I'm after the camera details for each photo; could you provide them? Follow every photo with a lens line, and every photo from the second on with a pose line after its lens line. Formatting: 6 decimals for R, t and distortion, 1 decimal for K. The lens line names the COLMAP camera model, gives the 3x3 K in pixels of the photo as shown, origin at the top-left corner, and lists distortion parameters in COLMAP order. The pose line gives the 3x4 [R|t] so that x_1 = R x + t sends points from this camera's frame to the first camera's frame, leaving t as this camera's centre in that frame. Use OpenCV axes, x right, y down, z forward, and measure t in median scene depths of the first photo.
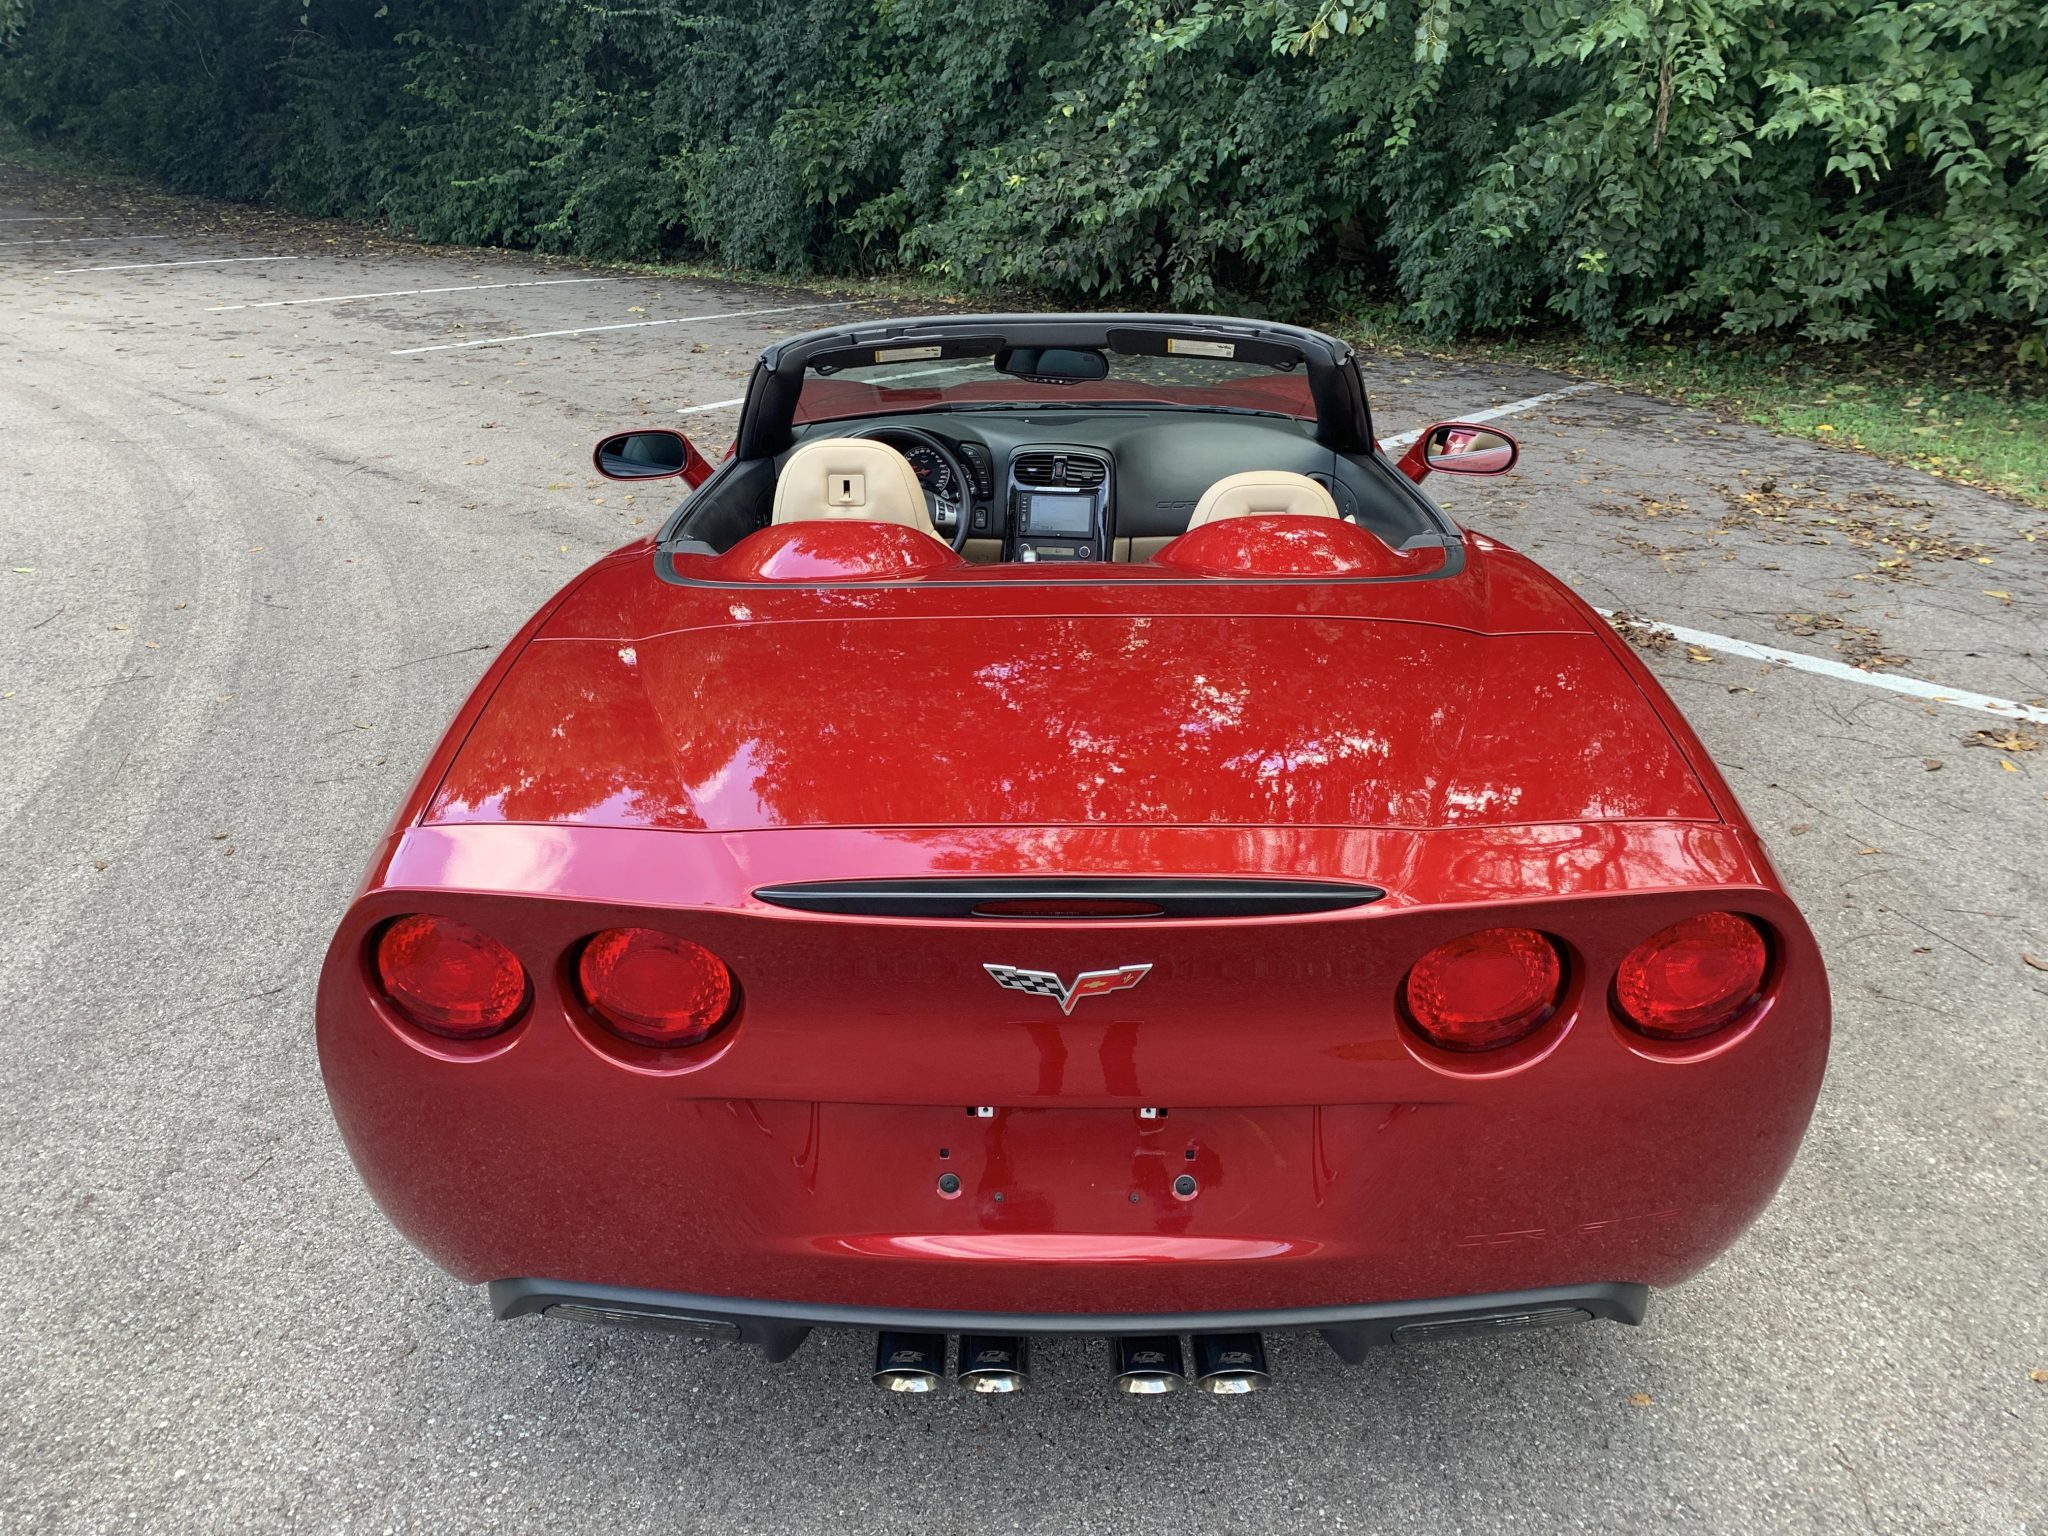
lens RADIAL K [[1579.2, 0, 1023.2], [0, 1579.2, 757.0], [0, 0, 1]] dist [0.012397, -0.005961]
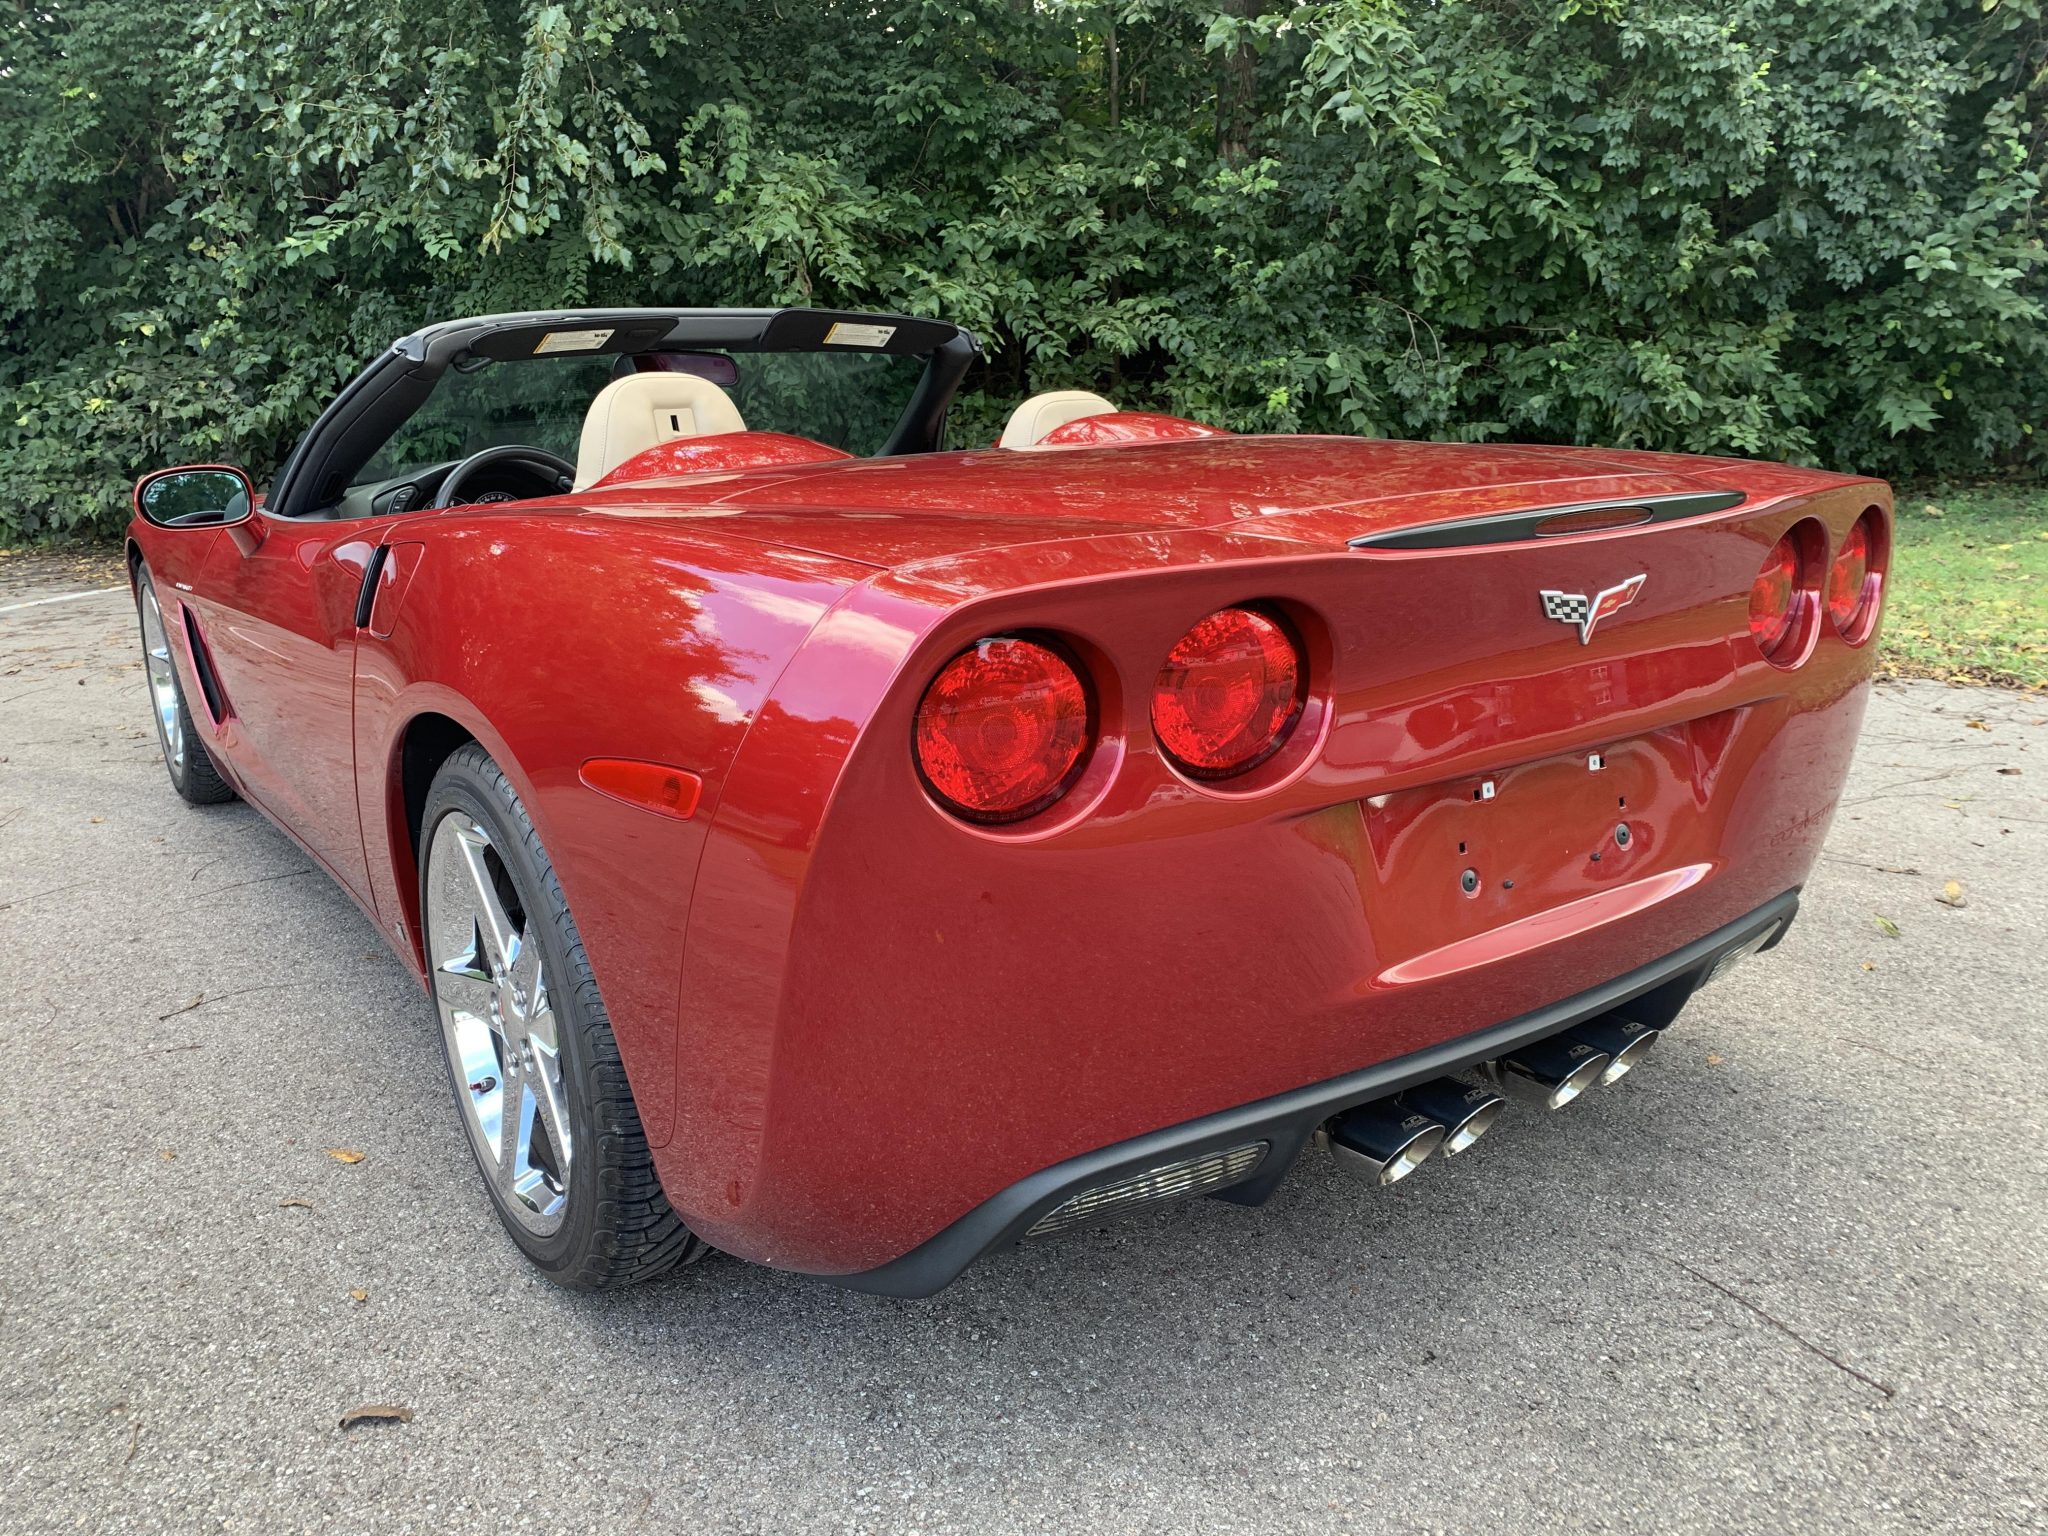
lens RADIAL K [[1579.2, 0, 1012.1], [0, 1579.2, 764.9], [0, 0, 1]] dist [0.012397, -0.005961]
pose [[0.815217, -0.153148, 0.558540, -0.116595], [0.243910, 0.965494, -0.091266, 0.033480], [-0.525289, 0.210635, 0.824442, 0.053755]]
